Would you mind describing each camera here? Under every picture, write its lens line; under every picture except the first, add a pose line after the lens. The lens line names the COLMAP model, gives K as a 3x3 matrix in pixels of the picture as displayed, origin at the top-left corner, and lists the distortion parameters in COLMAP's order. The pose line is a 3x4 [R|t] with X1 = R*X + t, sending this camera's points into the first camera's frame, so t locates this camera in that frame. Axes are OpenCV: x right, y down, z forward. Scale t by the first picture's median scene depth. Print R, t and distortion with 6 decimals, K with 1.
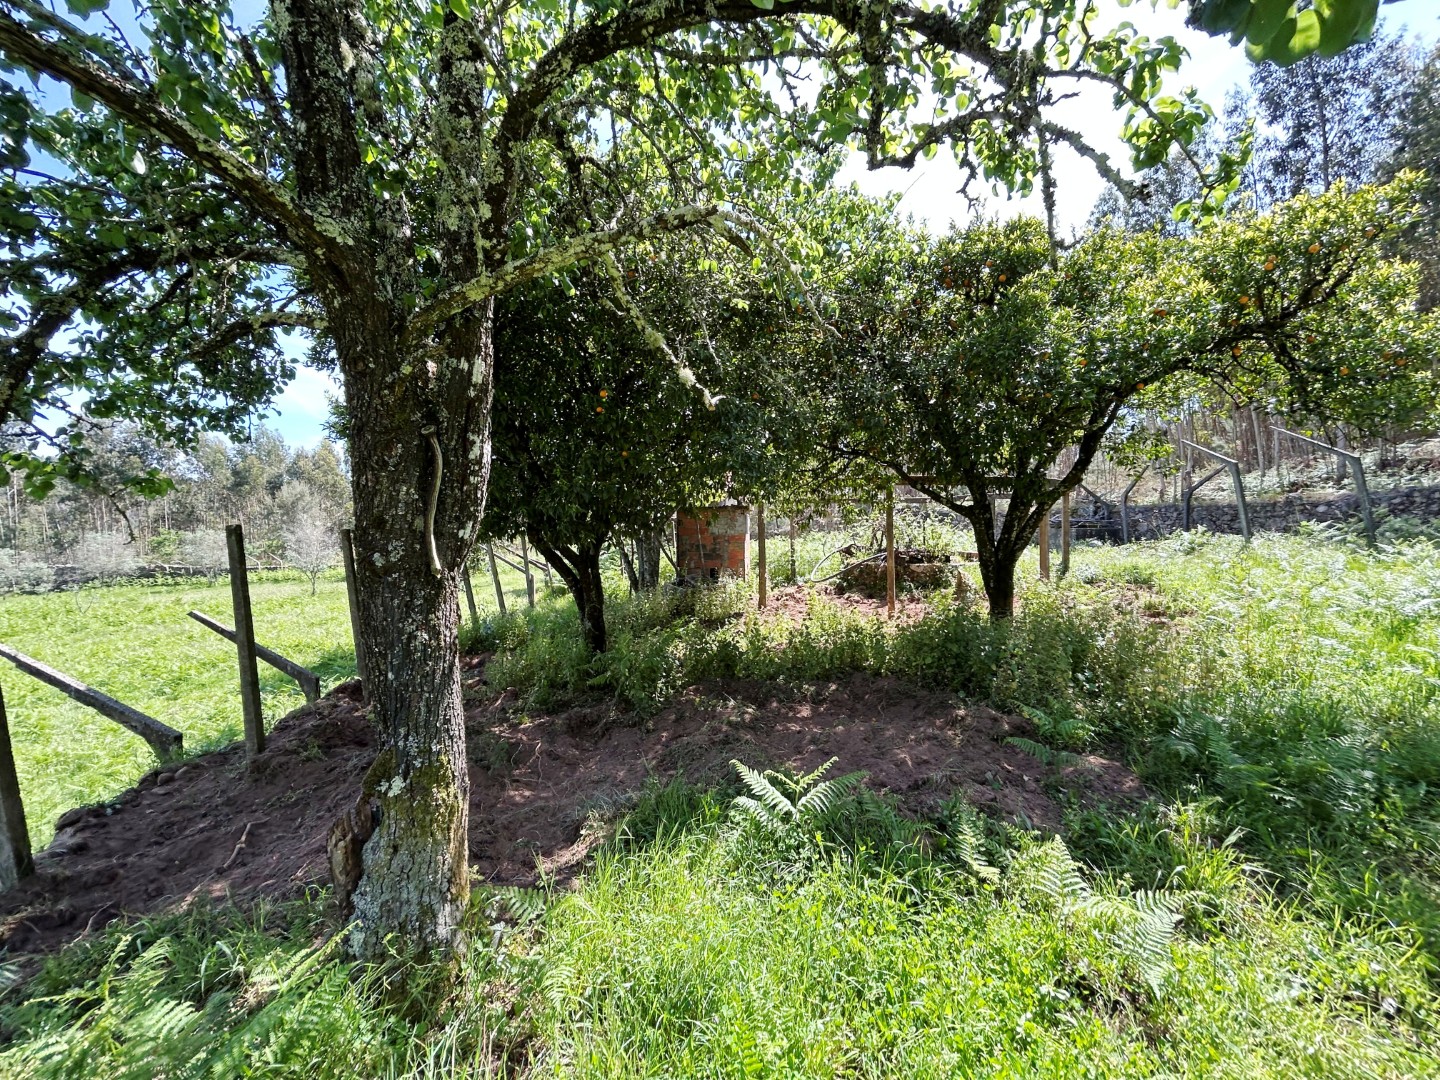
lens RADIAL K [[574.6, 0, 720.0], [0, 574.6, 540.0], [0, 0, 1]] dist [-0.001154, -0.000240]
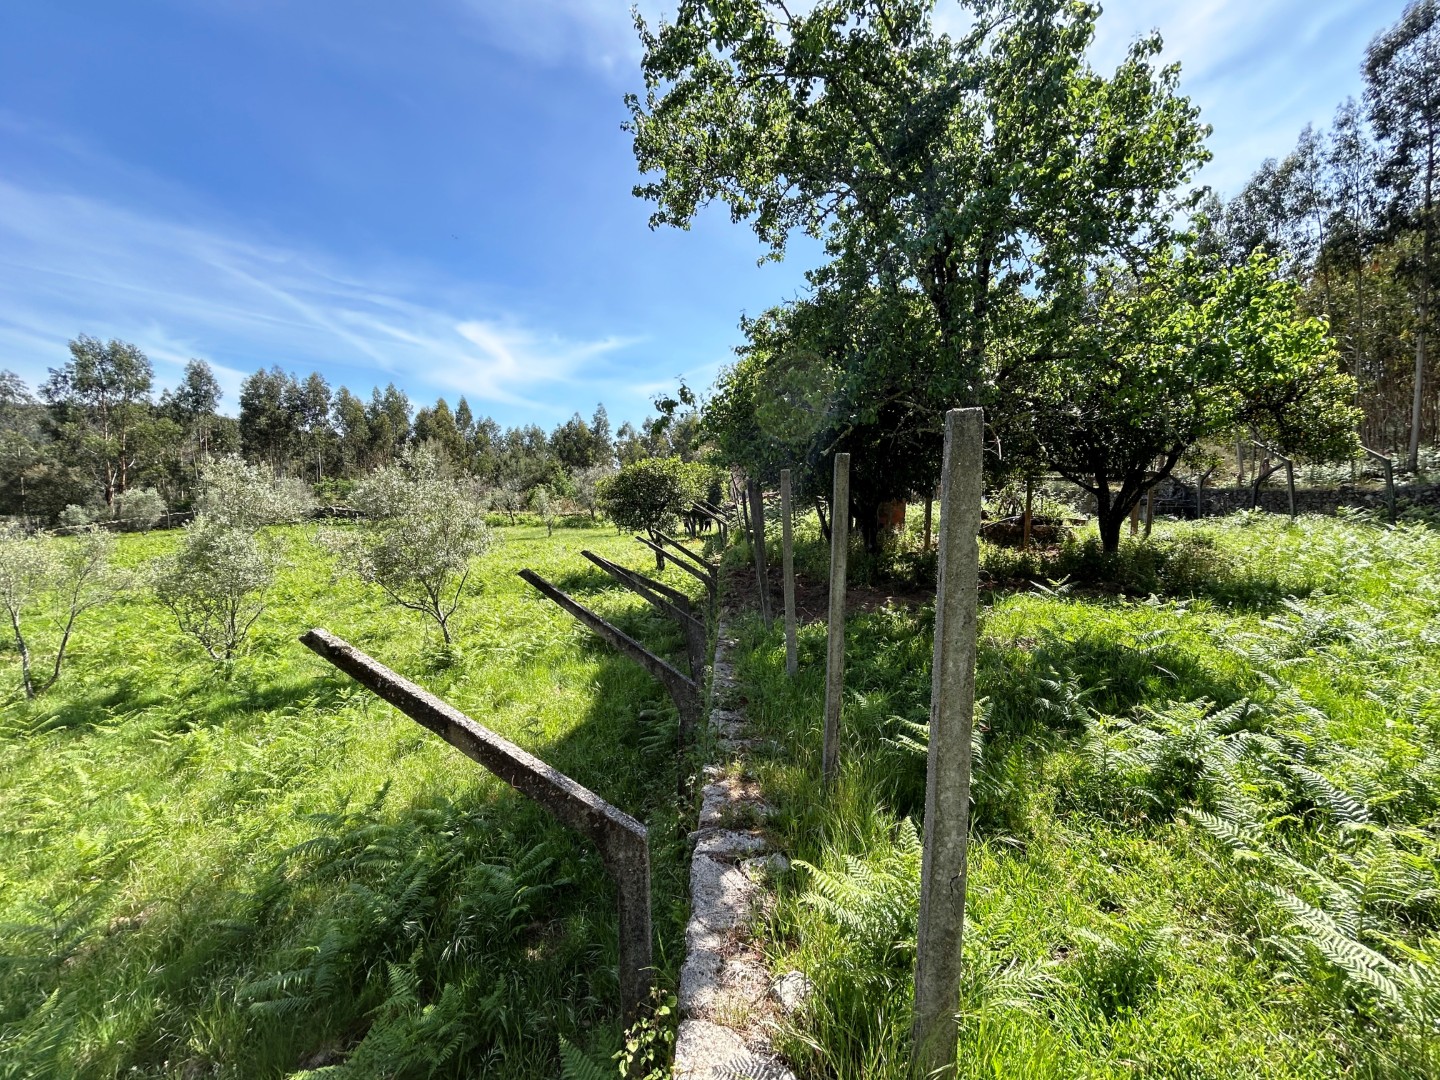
lens RADIAL K [[574.6, 0, 720.0], [0, 574.6, 540.0], [0, 0, 1]] dist [-0.001154, -0.000240]
pose [[0.995291, 0.044423, -0.086154, -0.227825], [-0.039020, 0.997224, 0.063417, 0.013220], [0.088732, -0.059757, 0.994261, -0.349918]]
